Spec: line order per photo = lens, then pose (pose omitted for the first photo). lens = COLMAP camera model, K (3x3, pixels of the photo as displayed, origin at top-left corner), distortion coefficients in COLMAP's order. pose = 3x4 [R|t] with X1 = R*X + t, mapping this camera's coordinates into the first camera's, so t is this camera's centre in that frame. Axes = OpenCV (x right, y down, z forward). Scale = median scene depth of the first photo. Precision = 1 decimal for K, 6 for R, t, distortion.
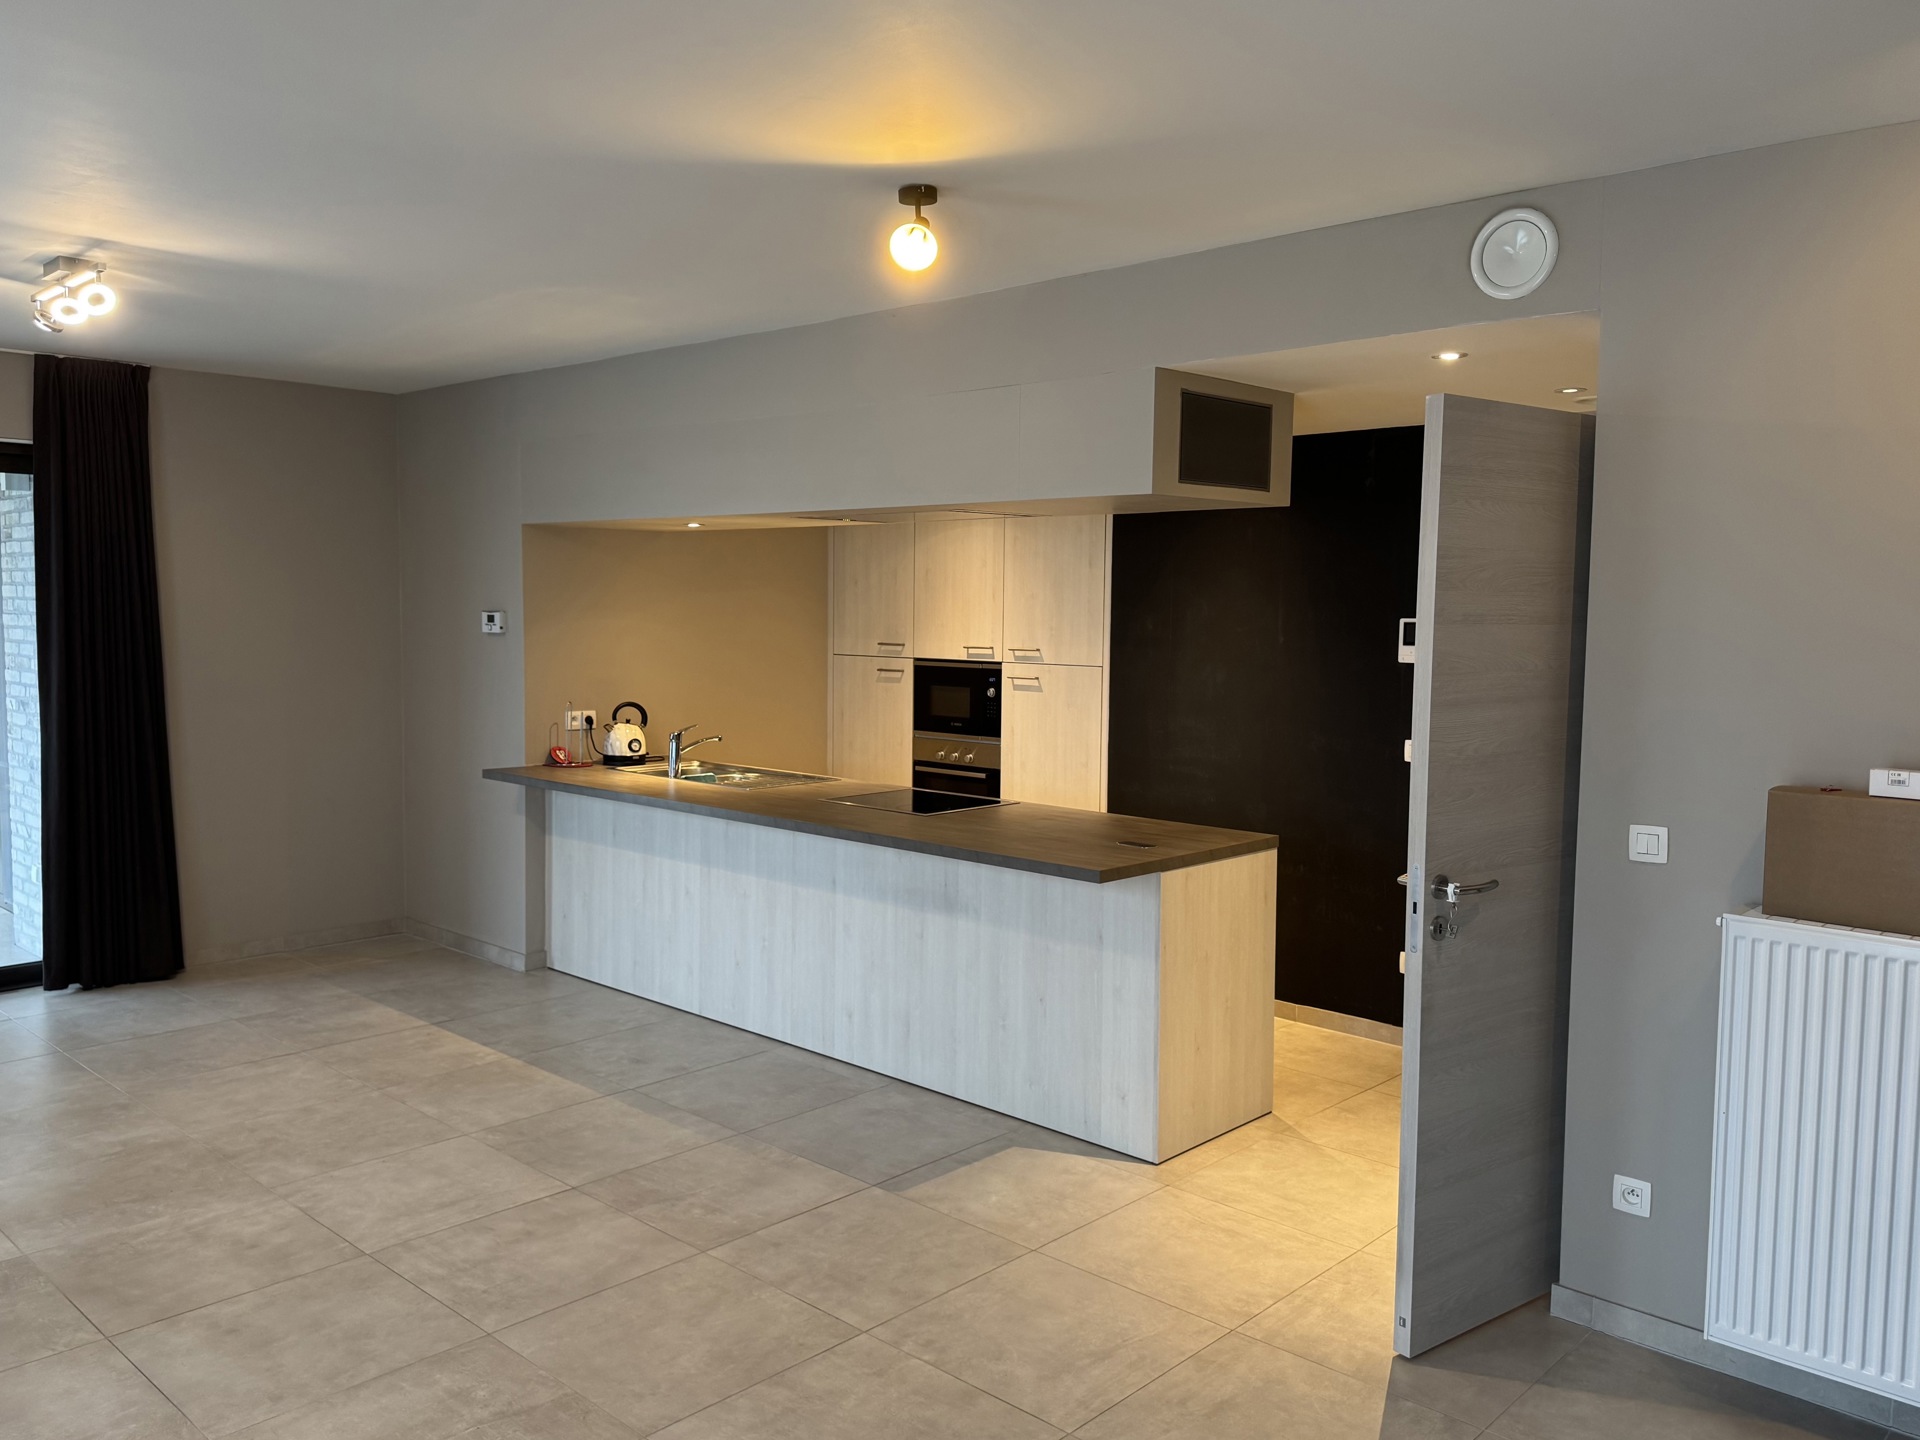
lens RADIAL K [[1490.0, 0, 960.0], [0, 1490.0, 720.0], [0, 0, 1]] dist [0.171450, -0.000128]
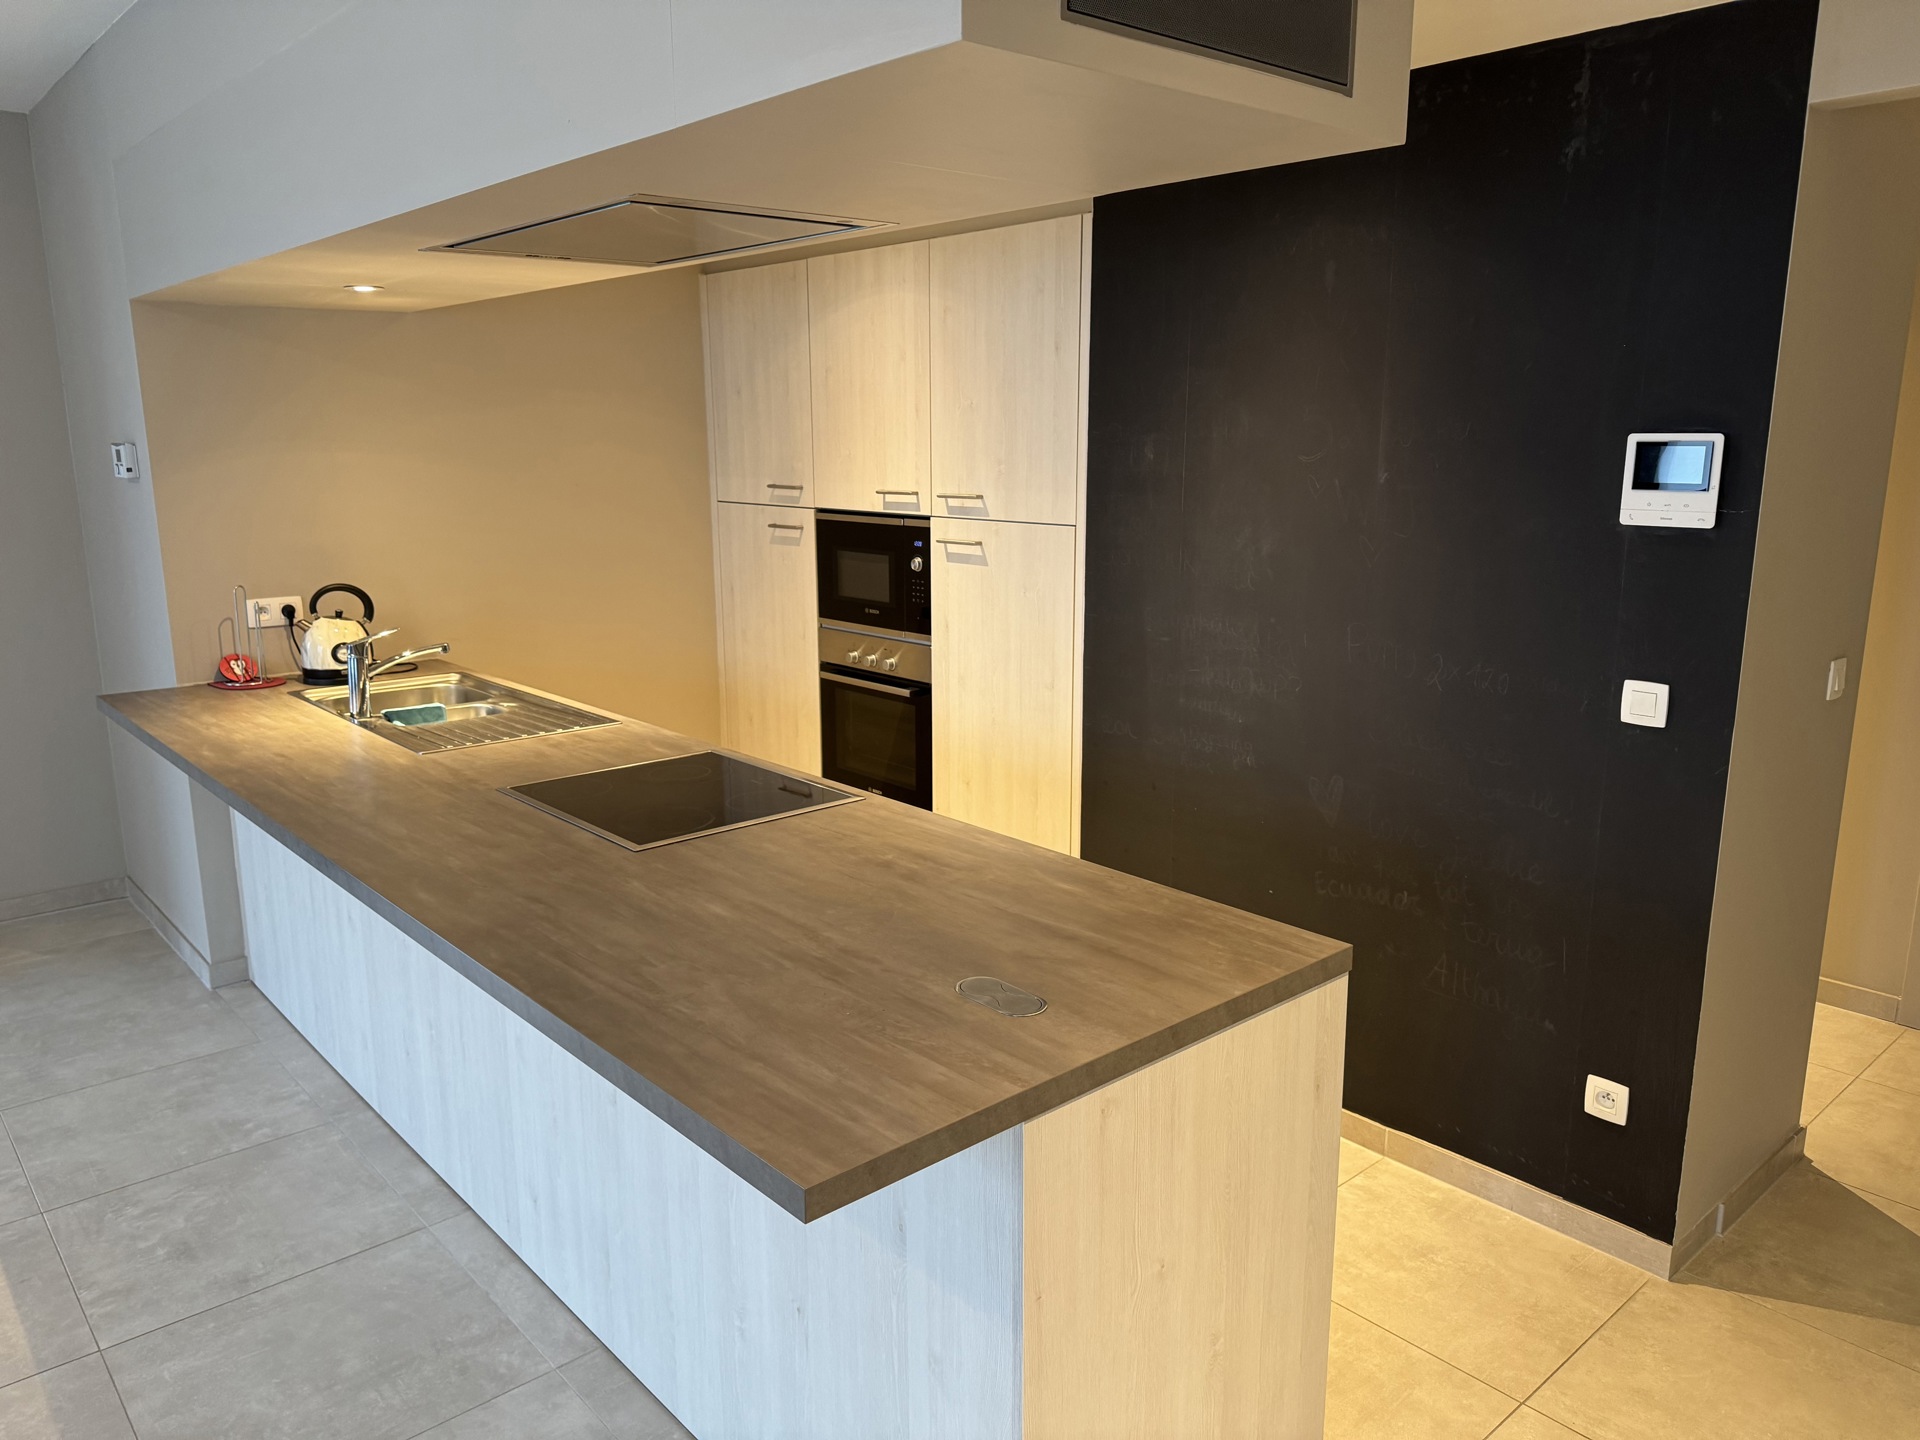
lens RADIAL K [[1356.5, 0, 949.0], [0, 1356.5, 717.5], [0, 0, 1]] dist [0.133767, -0.191166]
pose [[0.994935, 0.005195, -0.100381, 0.096326], [0.007892, 0.991543, 0.129540, -0.029454], [0.100205, -0.129676, 0.986480, 0.428921]]
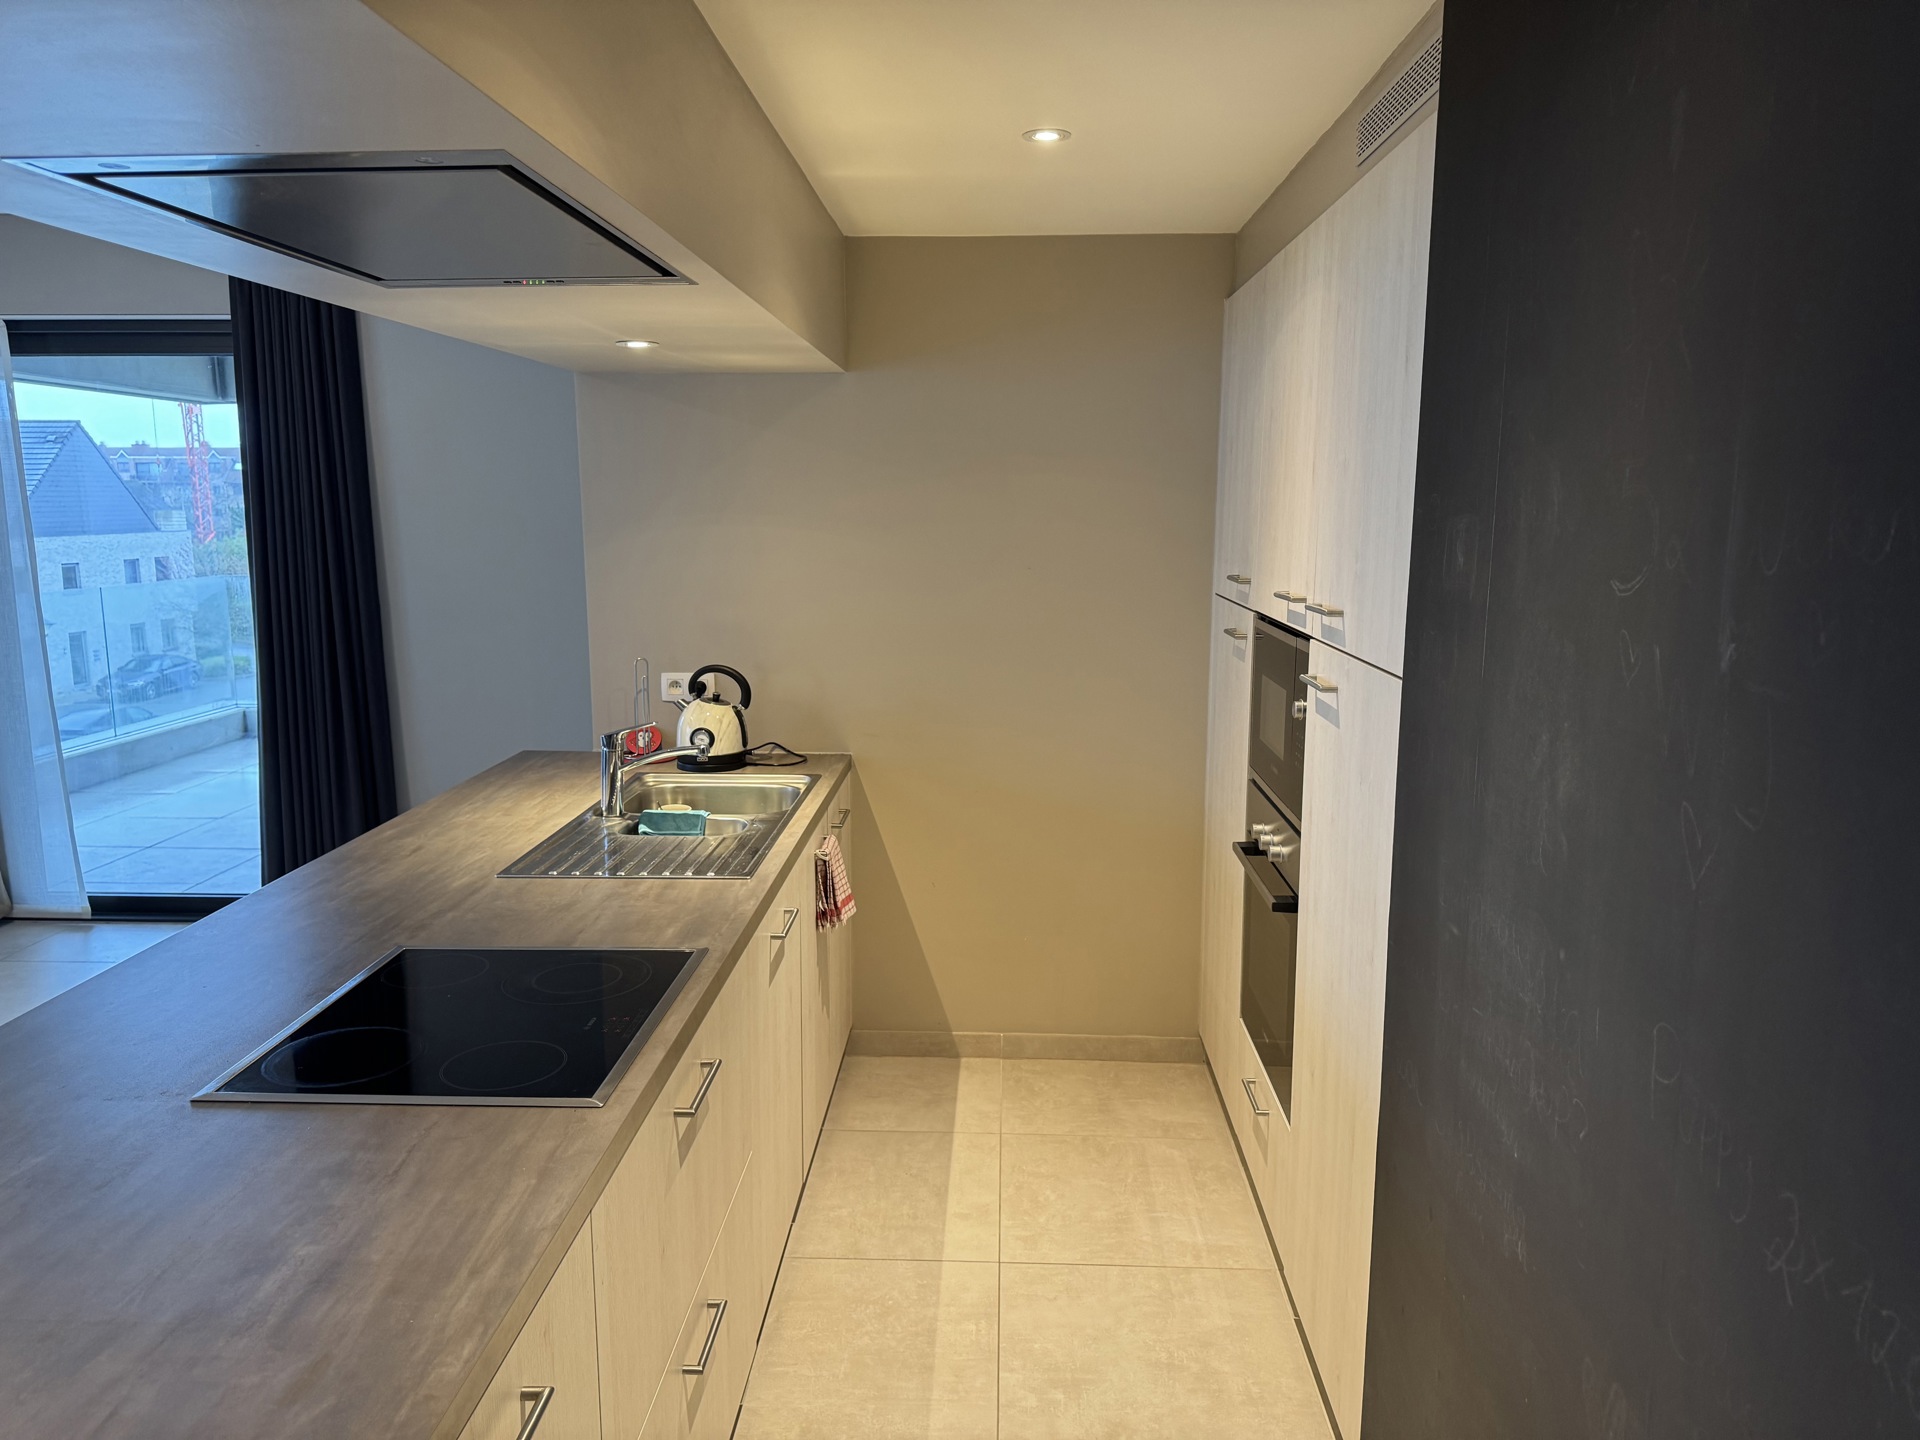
lens RADIAL K [[1356.5, 0, 949.0], [0, 1356.5, 717.5], [0, 0, 1]] dist [0.133767, -0.191166]
pose [[0.650337, 0.113255, -0.751156, 0.246738], [-0.053459, 0.993195, 0.103465, -0.051278], [0.757763, -0.027131, 0.651966, 0.703104]]
